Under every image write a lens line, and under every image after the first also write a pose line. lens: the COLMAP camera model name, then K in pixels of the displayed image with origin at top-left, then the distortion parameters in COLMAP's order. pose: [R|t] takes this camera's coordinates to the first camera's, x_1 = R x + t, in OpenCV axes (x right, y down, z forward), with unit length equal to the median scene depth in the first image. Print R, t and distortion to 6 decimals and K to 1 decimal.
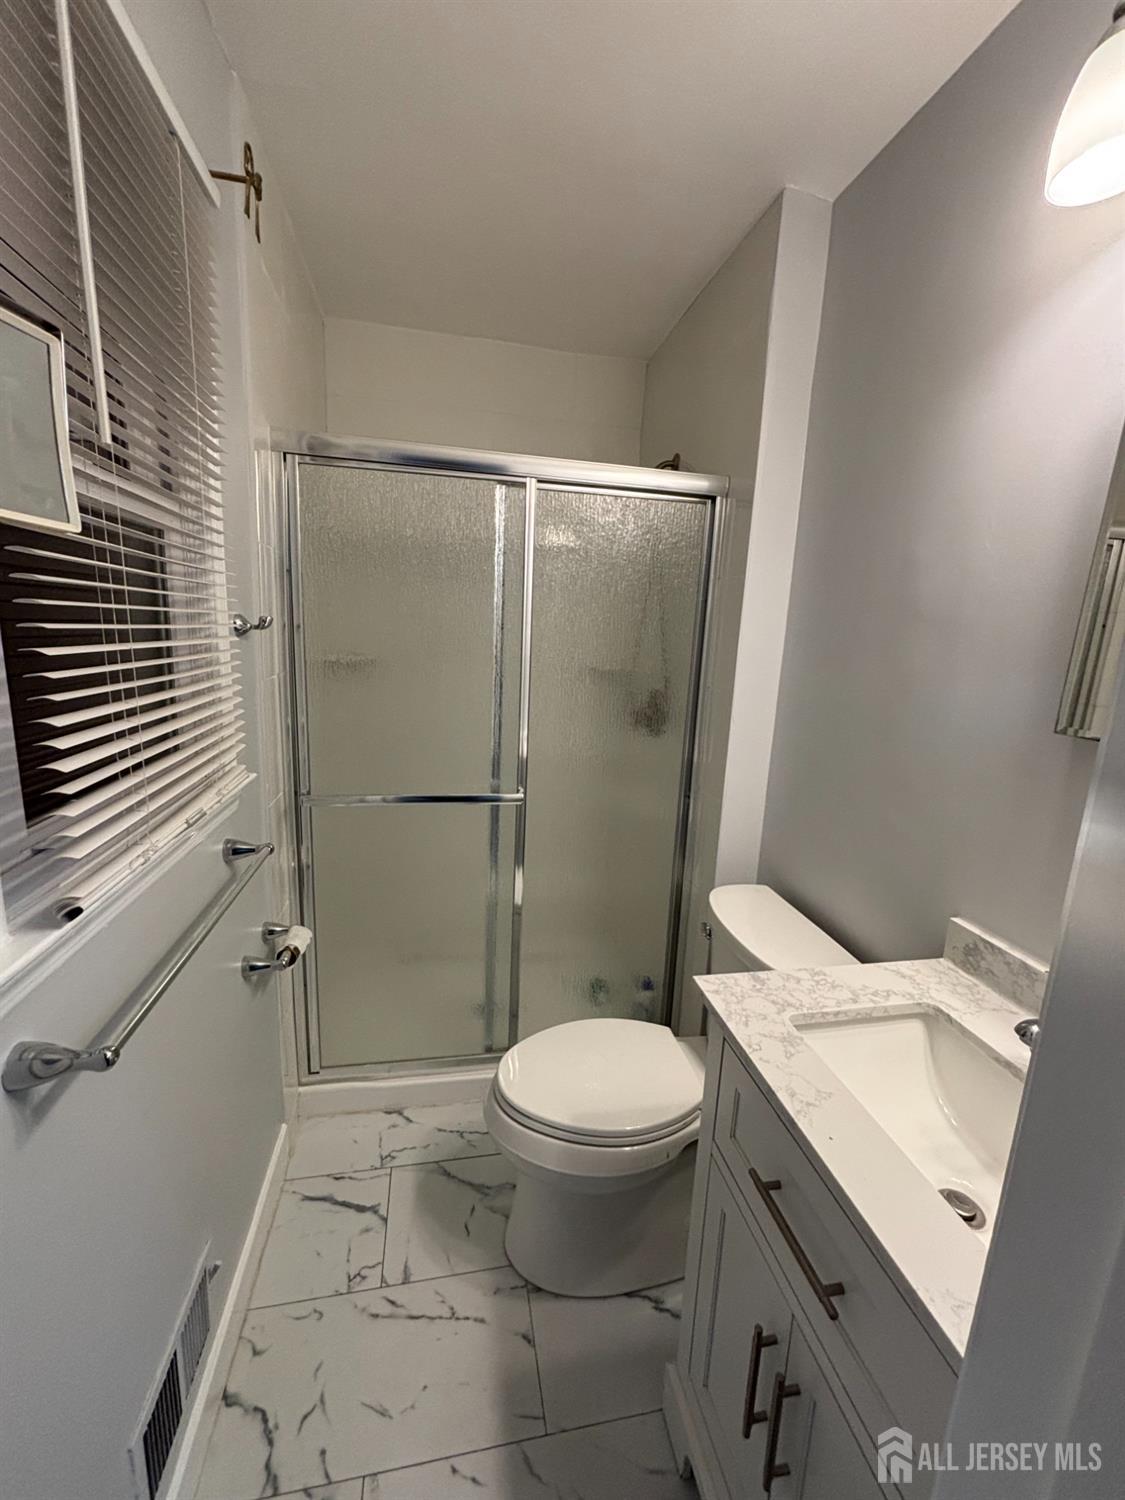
lens RADIAL K [[600.9, 0, 565.0], [0, 600.9, 746.9], [0, 0, 1]] dist [-0.002275, 0.001013]
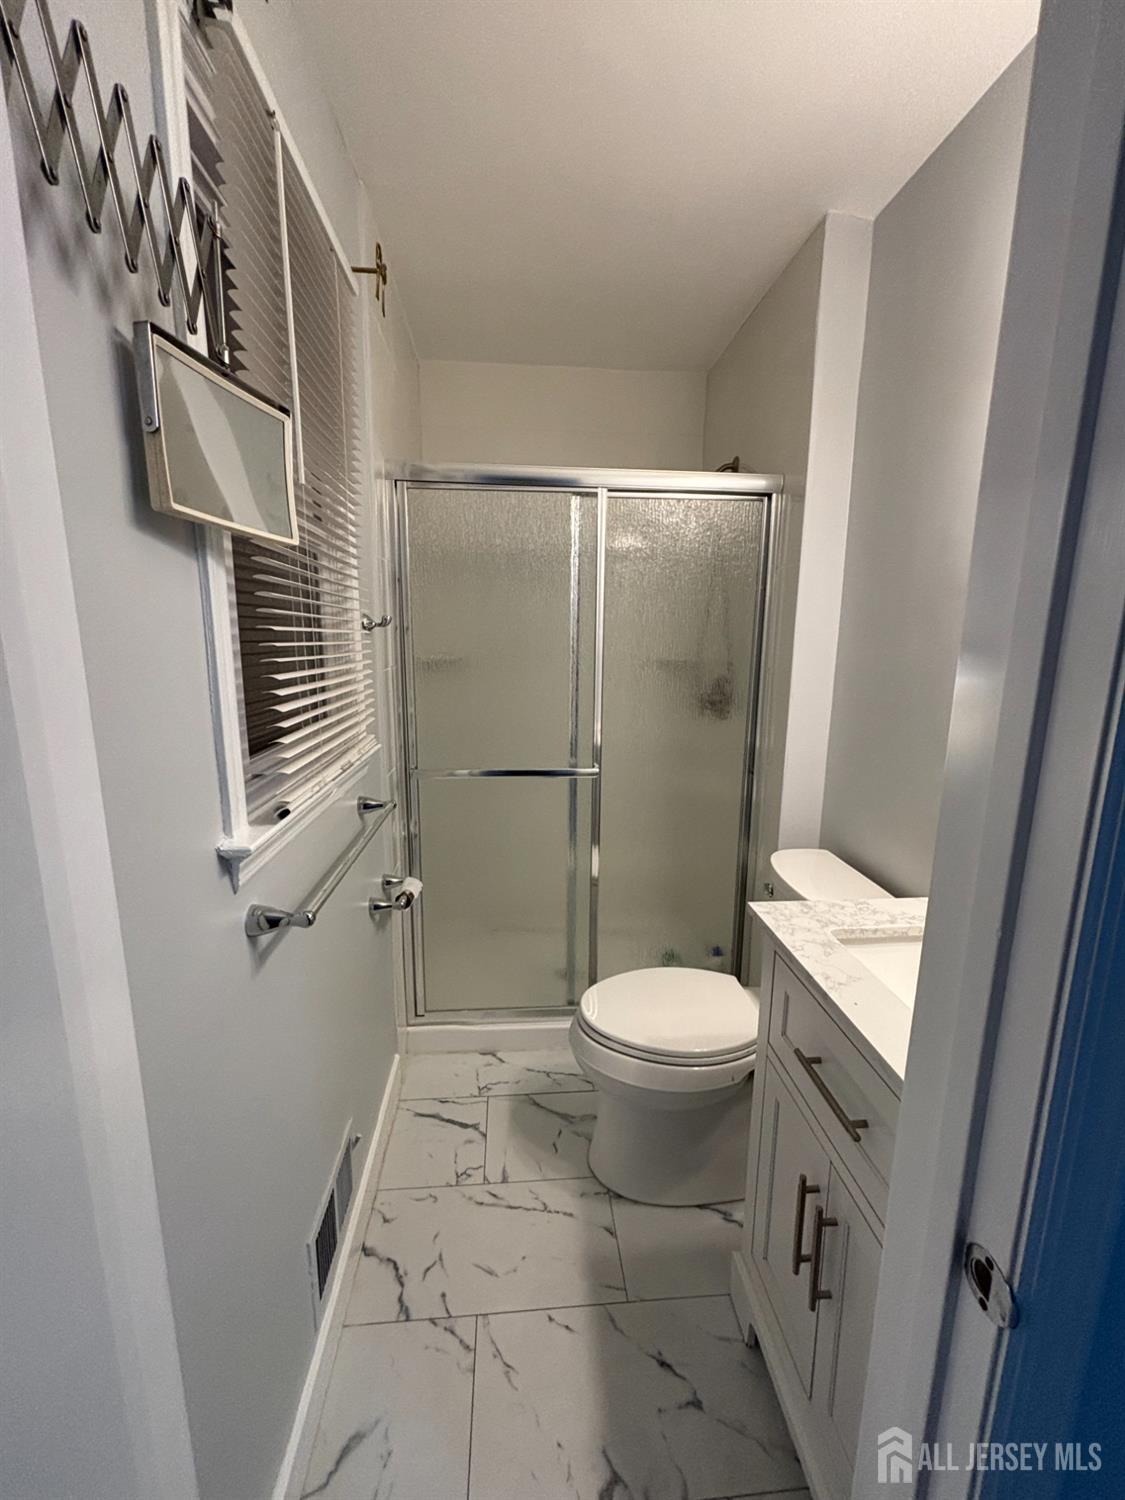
lens RADIAL K [[600.9, 0, 565.1], [0, 600.9, 746.8], [0, 0, 1]] dist [-0.002275, 0.001013]
pose [[0.992740, -0.014979, -0.119344, 0.002809], [0.013278, 0.999799, -0.015039, 0.068709], [0.119545, 0.013345, 0.992739, -0.153494]]
